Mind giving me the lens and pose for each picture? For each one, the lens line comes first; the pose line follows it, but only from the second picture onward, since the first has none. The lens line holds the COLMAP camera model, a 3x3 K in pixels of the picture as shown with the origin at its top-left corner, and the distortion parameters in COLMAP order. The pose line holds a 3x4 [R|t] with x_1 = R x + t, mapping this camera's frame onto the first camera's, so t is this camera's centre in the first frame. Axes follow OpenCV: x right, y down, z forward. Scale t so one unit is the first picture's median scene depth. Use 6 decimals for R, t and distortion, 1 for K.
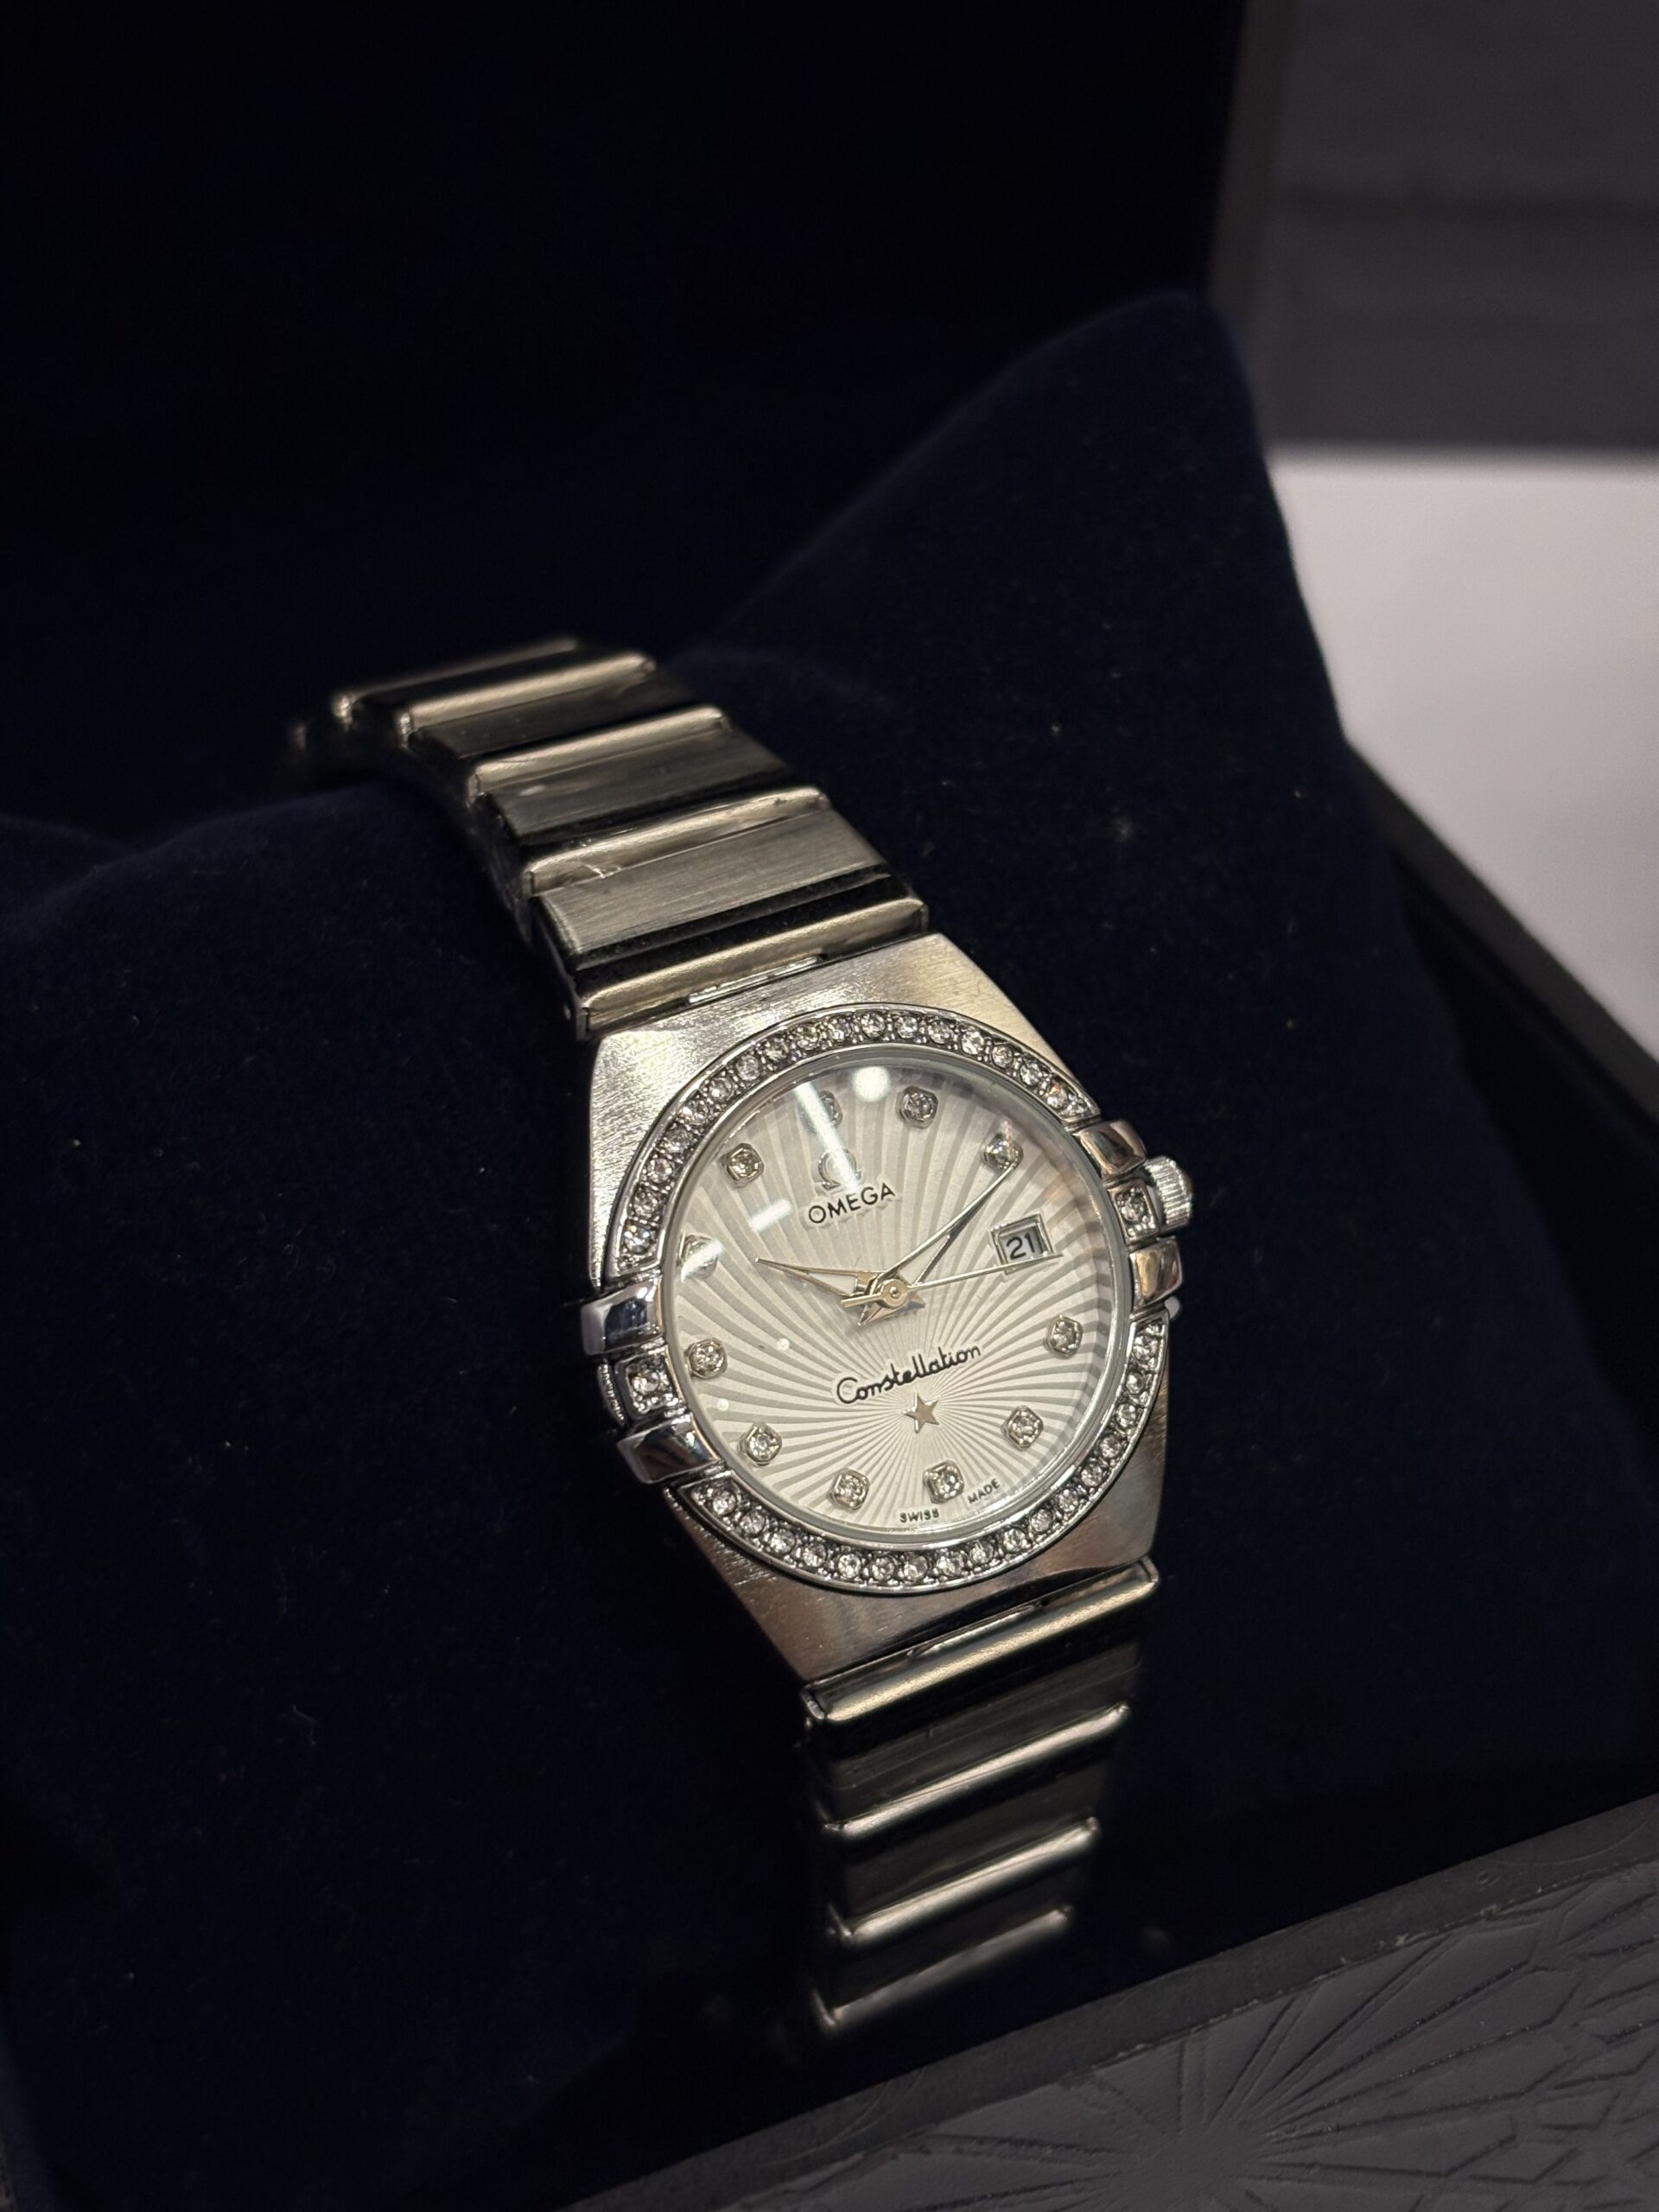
lens RADIAL K [[3564.3, 0, 831.4], [0, 3564.3, 1038.3], [0, 0, 1]] dist [0.097331, -0.882587]
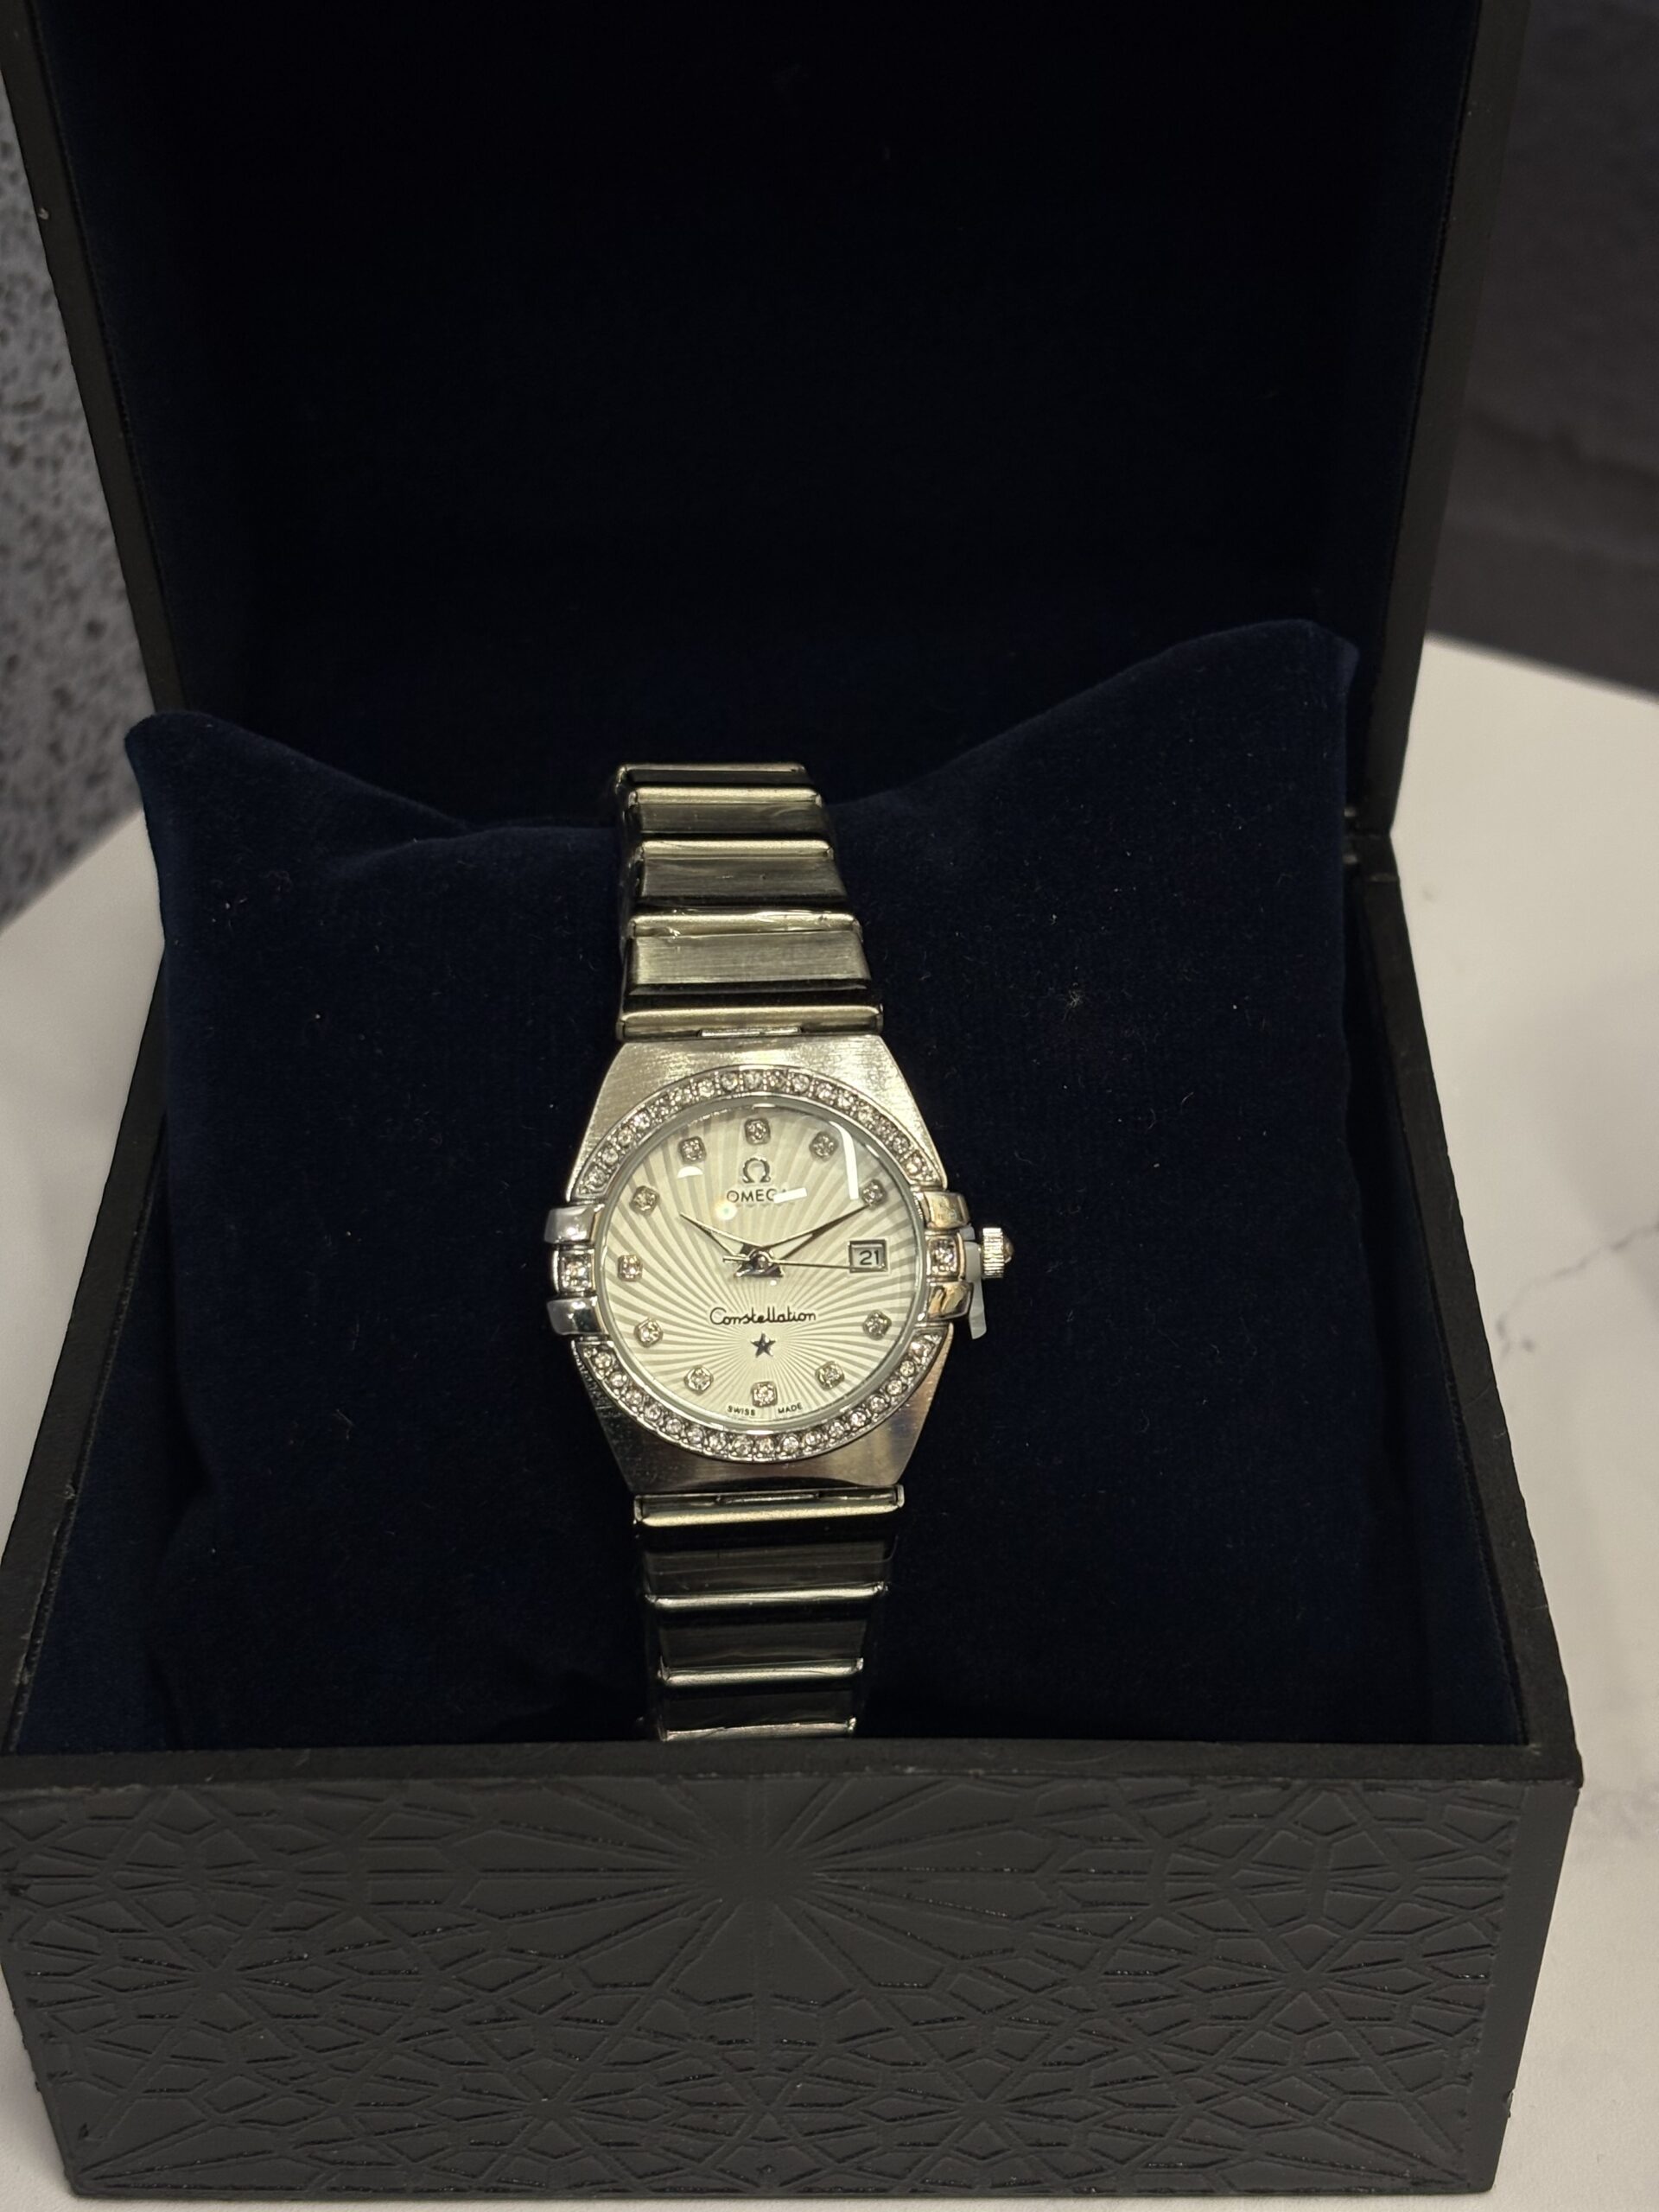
lens RADIAL K [[3399.3, 0, 829.5], [0, 3399.3, 1106.0], [0, 0, 1]] dist [0.117965, -0.760101]
pose [[0.928273, 0.273278, -0.252245, 0.378948], [-0.263296, 0.961934, 0.073204, -0.100628], [0.262648, -0.001538, 0.964891, -0.352049]]
